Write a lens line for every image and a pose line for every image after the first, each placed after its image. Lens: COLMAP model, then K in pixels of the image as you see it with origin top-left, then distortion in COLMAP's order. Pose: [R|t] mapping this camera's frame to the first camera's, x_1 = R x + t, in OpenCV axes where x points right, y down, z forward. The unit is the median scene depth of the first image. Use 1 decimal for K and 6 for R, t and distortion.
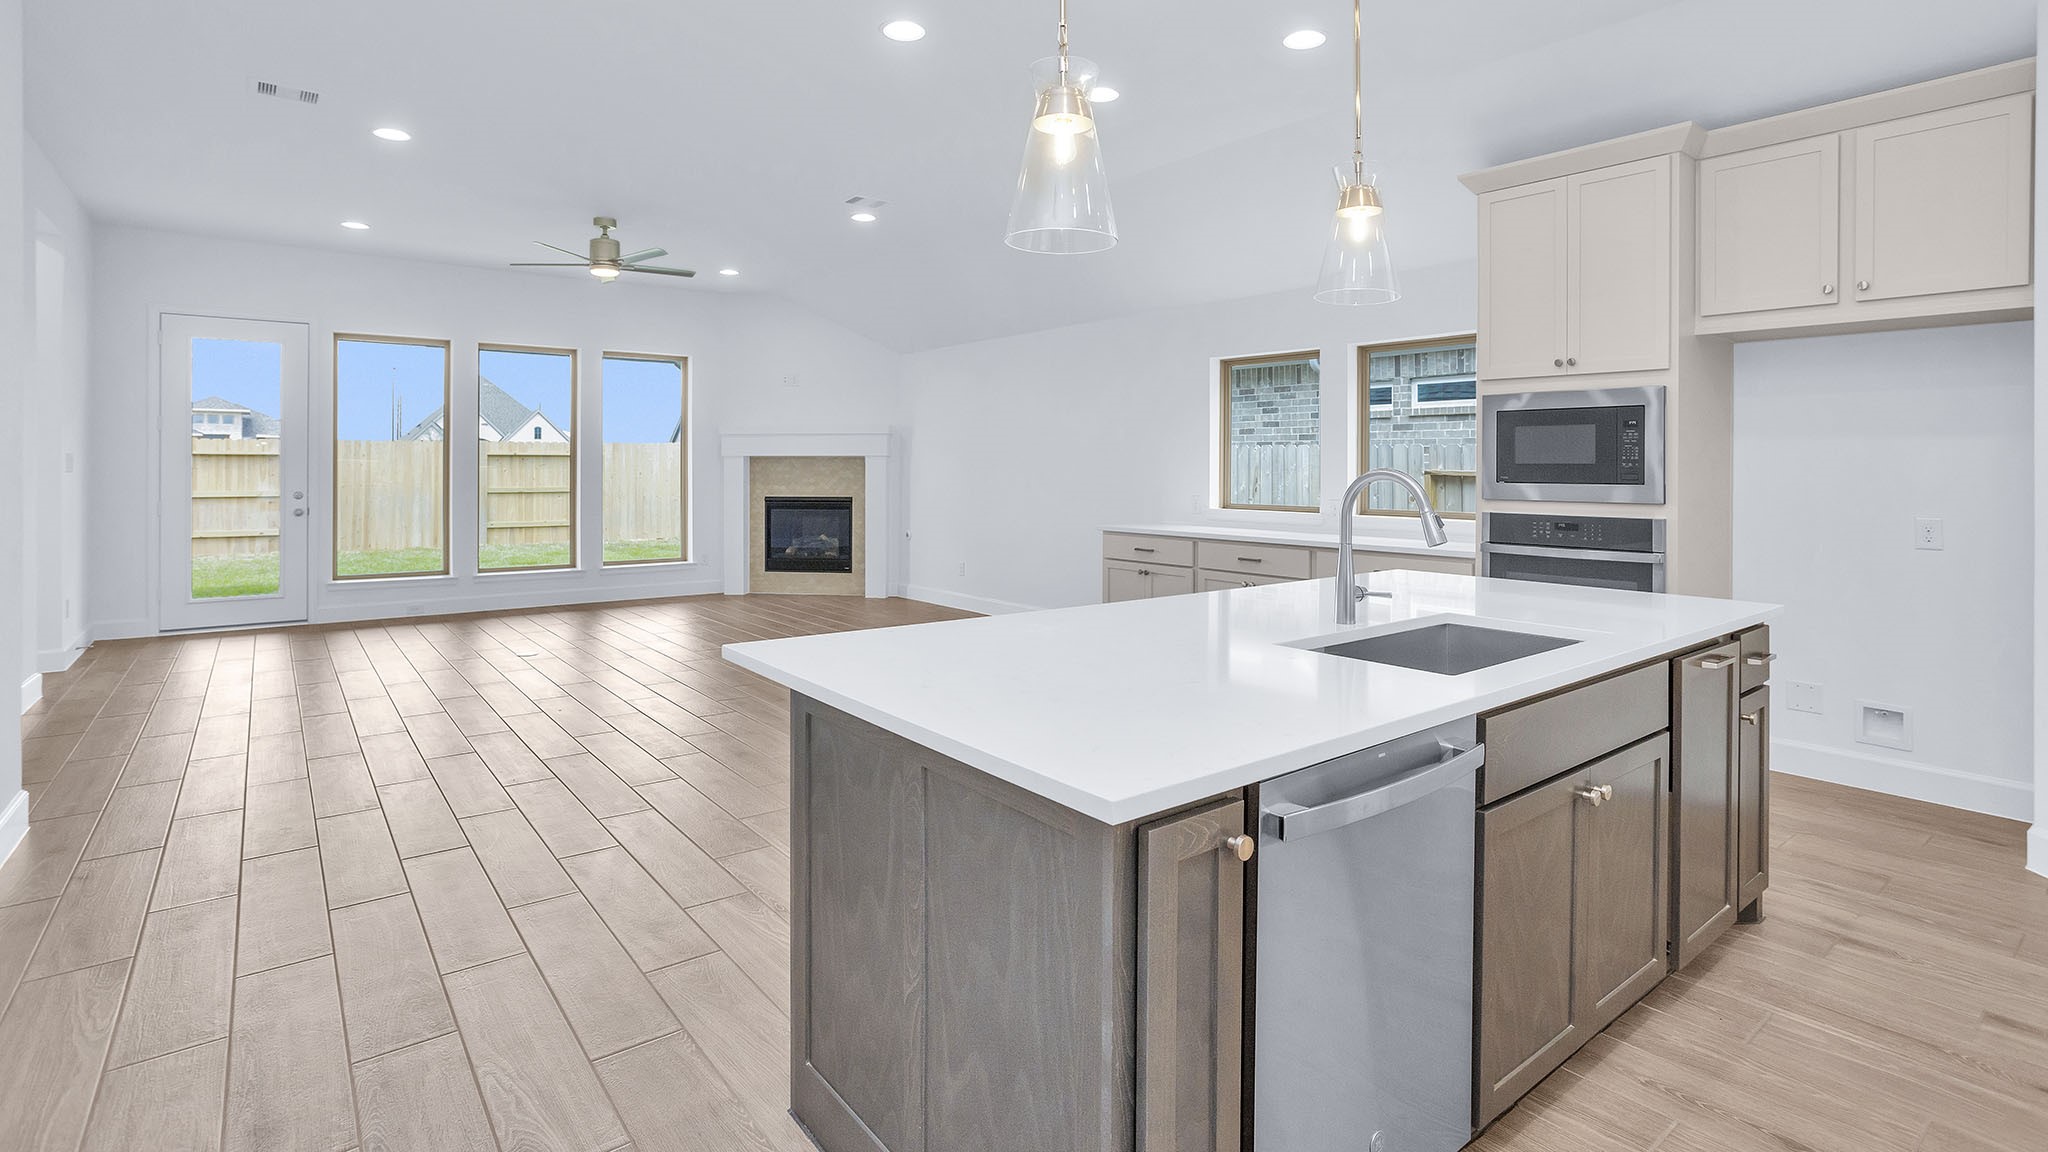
lens RADIAL K [[987.1, 0, 1027.6], [0, 987.1, 467.8], [0, 0, 1]] dist [-0.039305, 0.017434]
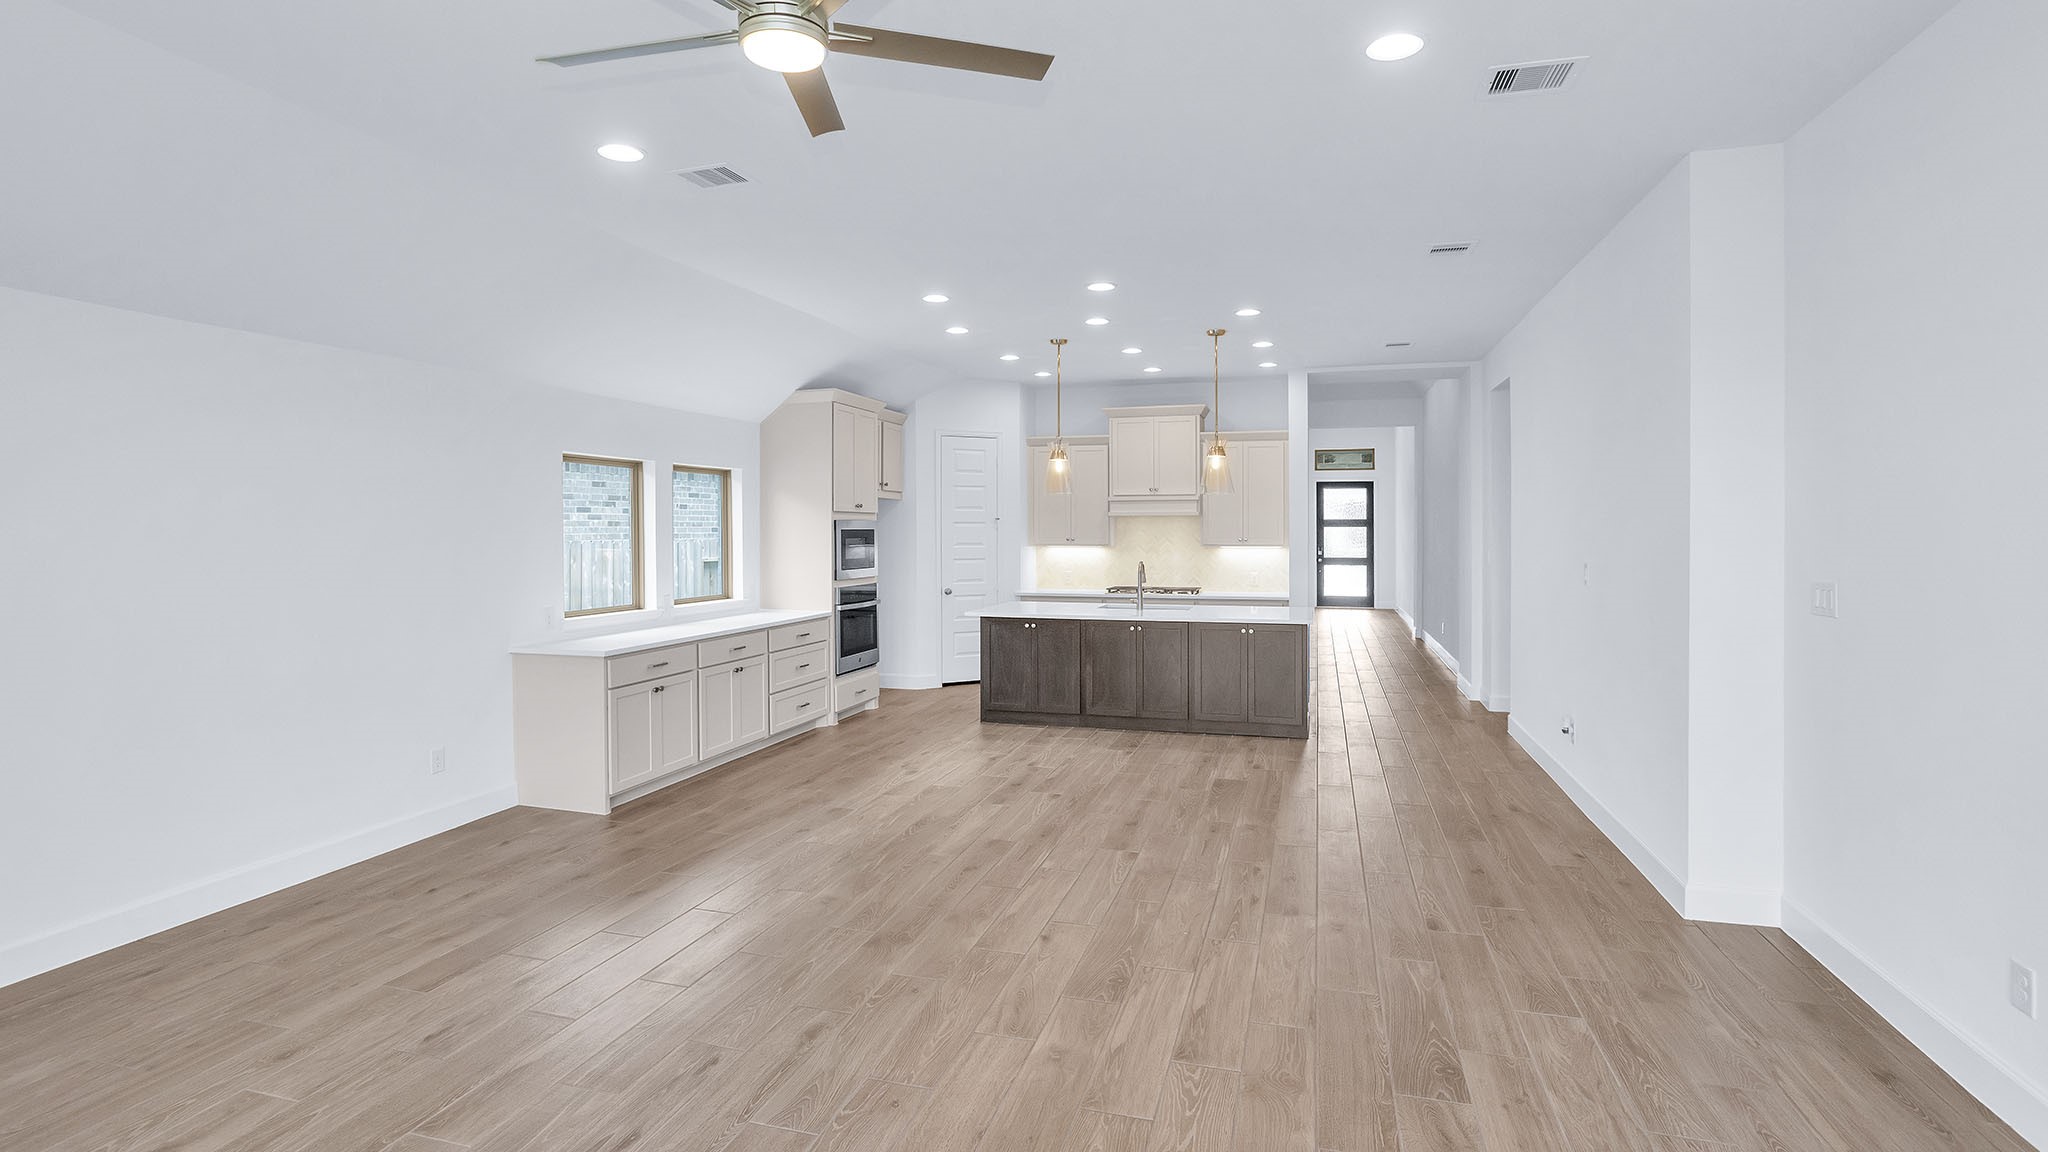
lens RADIAL K [[987.1, 0, 1005.3], [0, 987.1, 558.0], [0, 0, 1]] dist [-0.039305, 0.017434]
pose [[-0.559994, -0.024420, 0.828137, -0.807448], [0.004293, 0.999467, 0.032375, -0.044334], [-0.828485, 0.021685, -0.559591, 1.223694]]
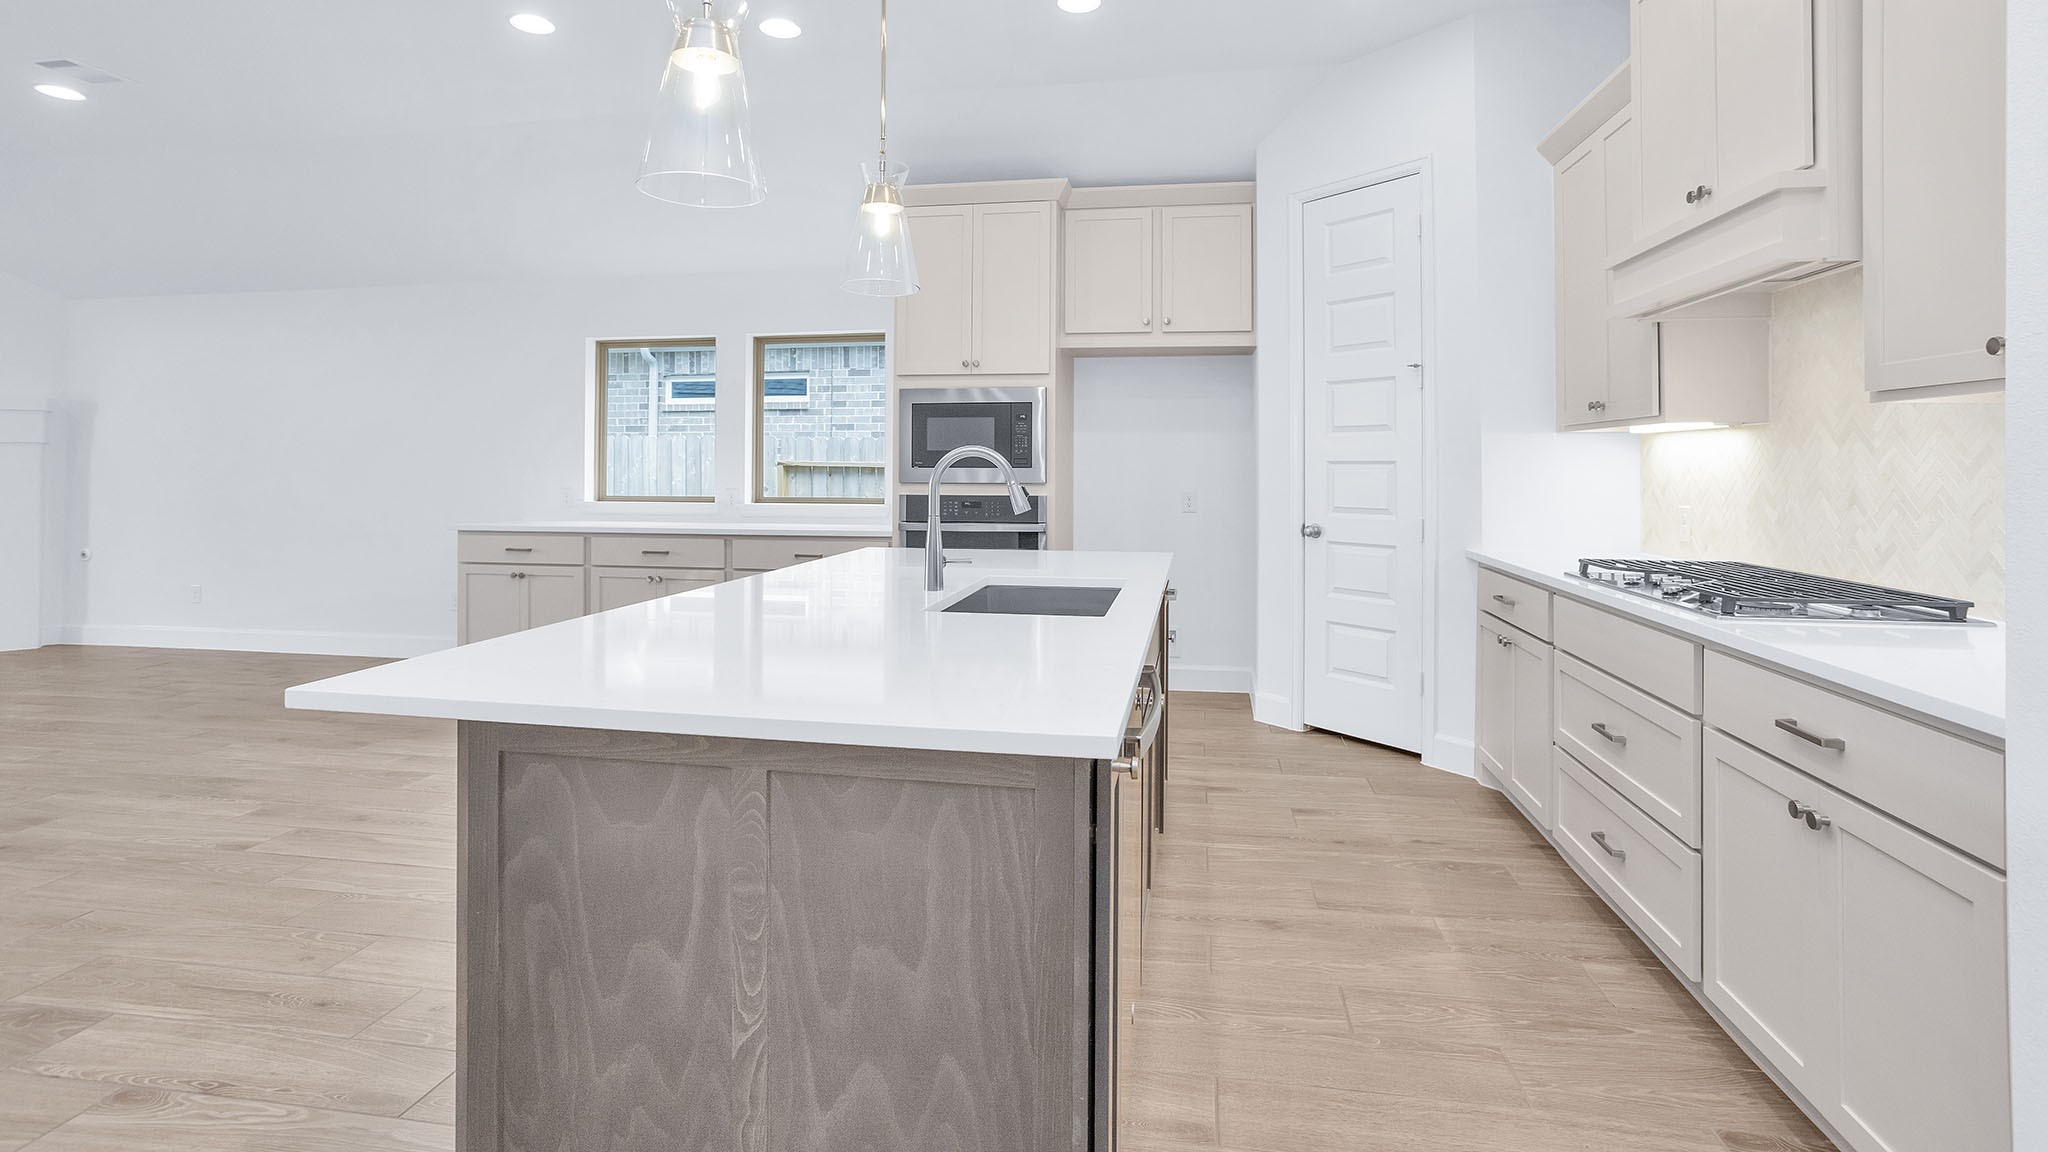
lens RADIAL K [[987.1, 0, 1033.7], [0, 987.1, 456.4], [0, 0, 1]] dist [-0.039305, 0.017434]
pose [[0.742605, 0.002747, 0.669724, -0.121844], [0.003166, 0.999966, -0.007612, 0.008055], [-0.669722, 0.007772, 0.742571, 0.047437]]
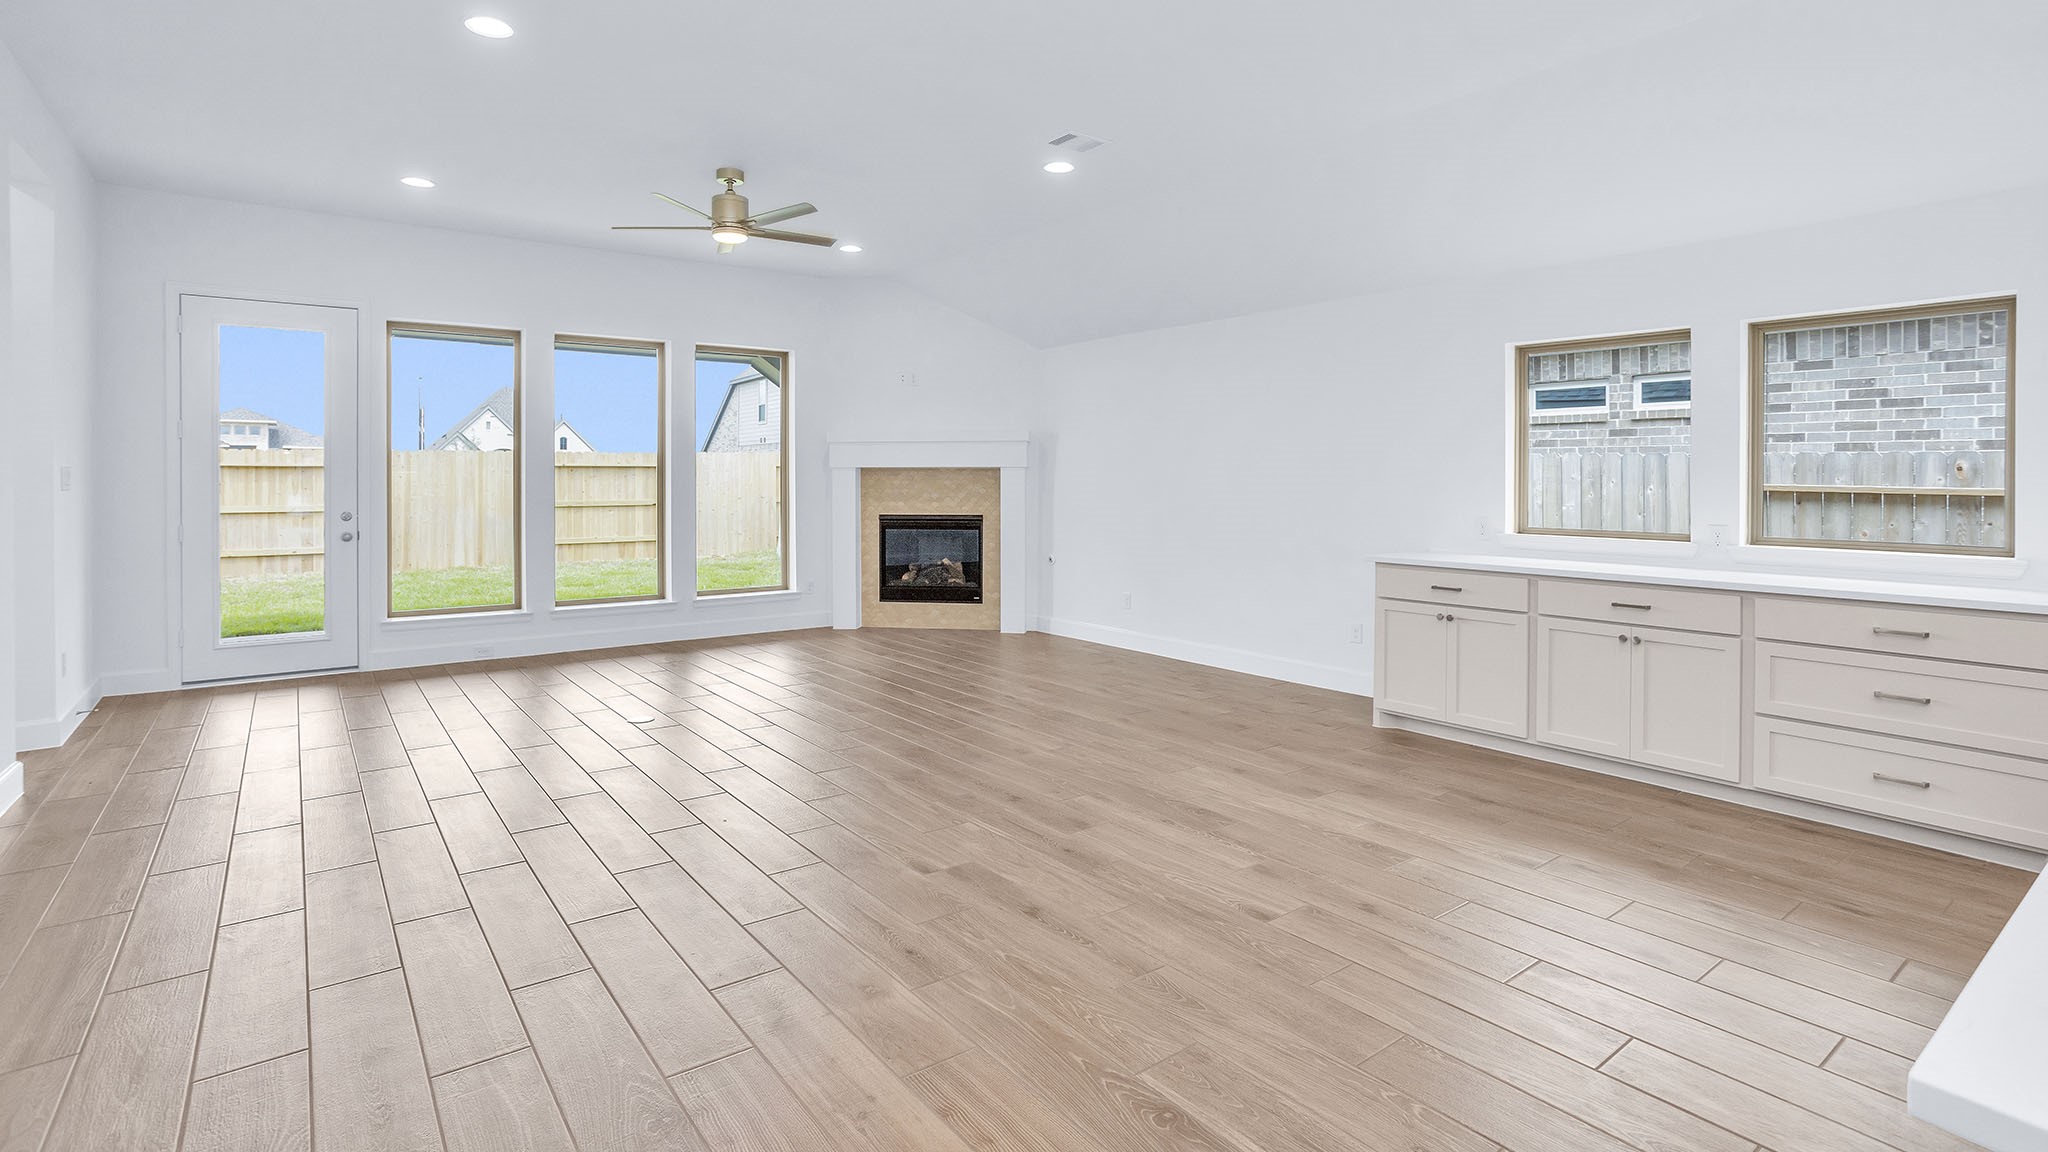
lens RADIAL K [[987.1, 0, 1031.1], [0, 987.1, 486.8], [0, 0, 1]] dist [-0.039305, 0.017434]
pose [[0.999894, -0.001263, -0.014534, -0.193337], [0.001401, 0.999954, 0.009490, -0.004567], [0.014521, -0.009510, 0.999849, 0.223805]]
